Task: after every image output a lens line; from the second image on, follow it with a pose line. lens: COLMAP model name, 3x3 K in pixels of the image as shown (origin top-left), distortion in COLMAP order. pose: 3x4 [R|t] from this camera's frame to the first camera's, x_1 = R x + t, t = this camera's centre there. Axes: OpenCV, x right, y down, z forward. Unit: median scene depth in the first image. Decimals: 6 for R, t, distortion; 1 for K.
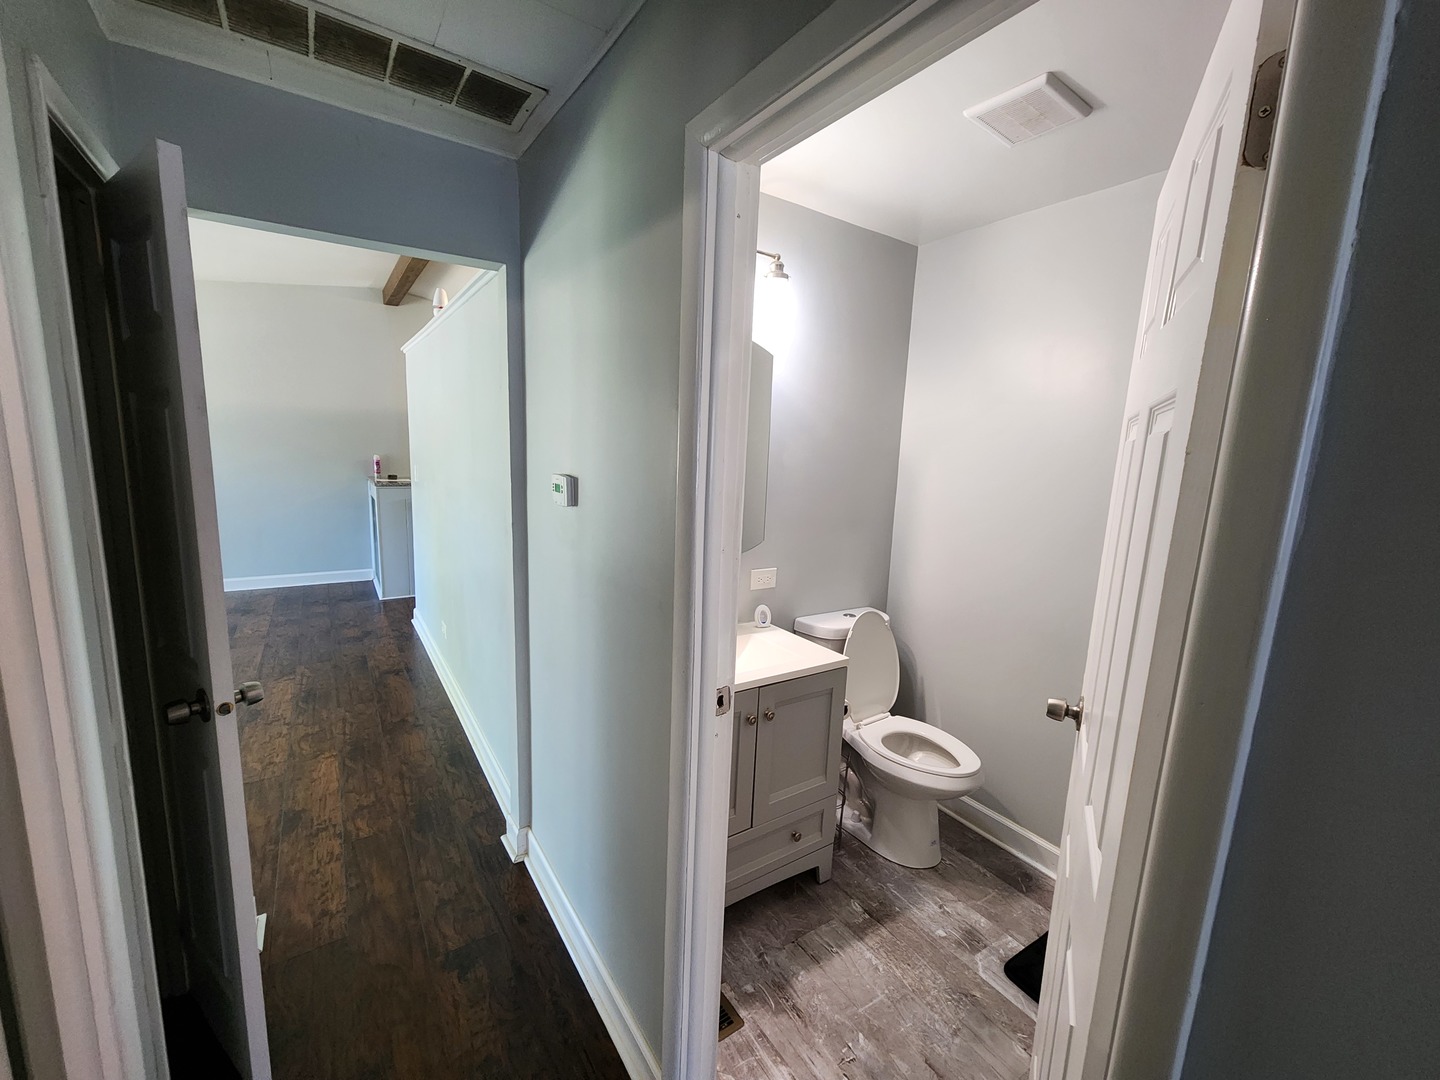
lens RADIAL K [[589.6, 0, 716.1], [0, 589.6, 535.0], [0, 0, 1]] dist [0.001349, -0.000005]
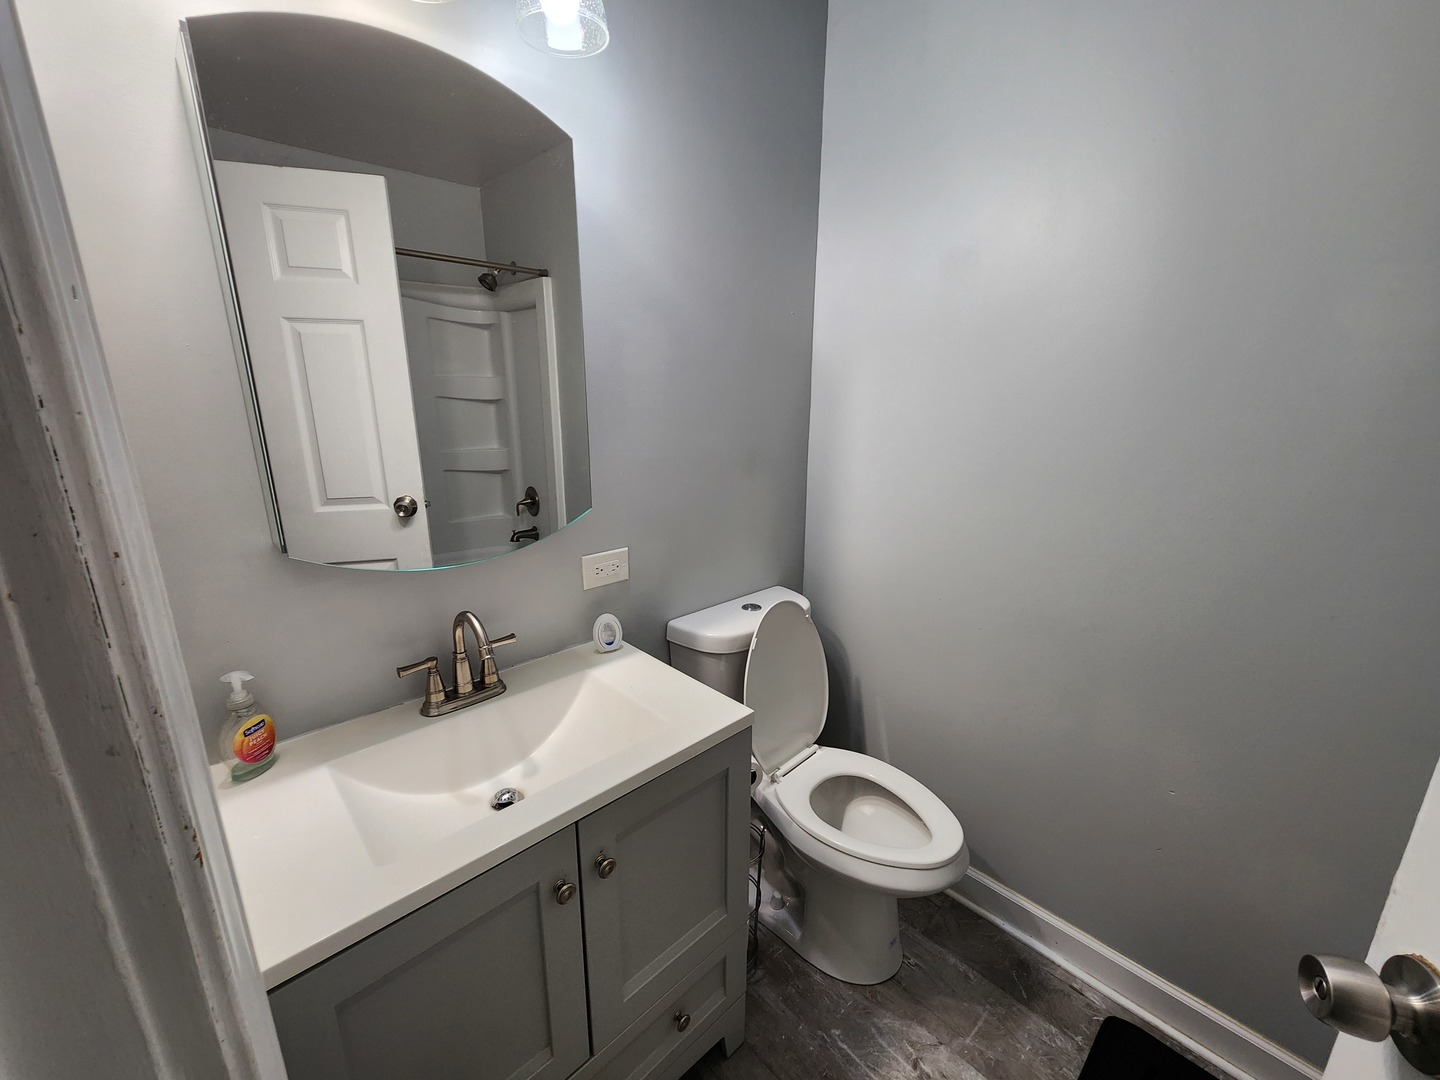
lens RADIAL K [[589.6, 0, 722.9], [0, 589.6, 539.0], [0, 0, 1]] dist [0.001349, -0.000005]
pose [[0.982770, -0.081667, 0.165813, 0.102013], [0.062531, 0.991099, 0.117523, -0.017392], [-0.173935, -0.105130, 0.979129, 0.410153]]
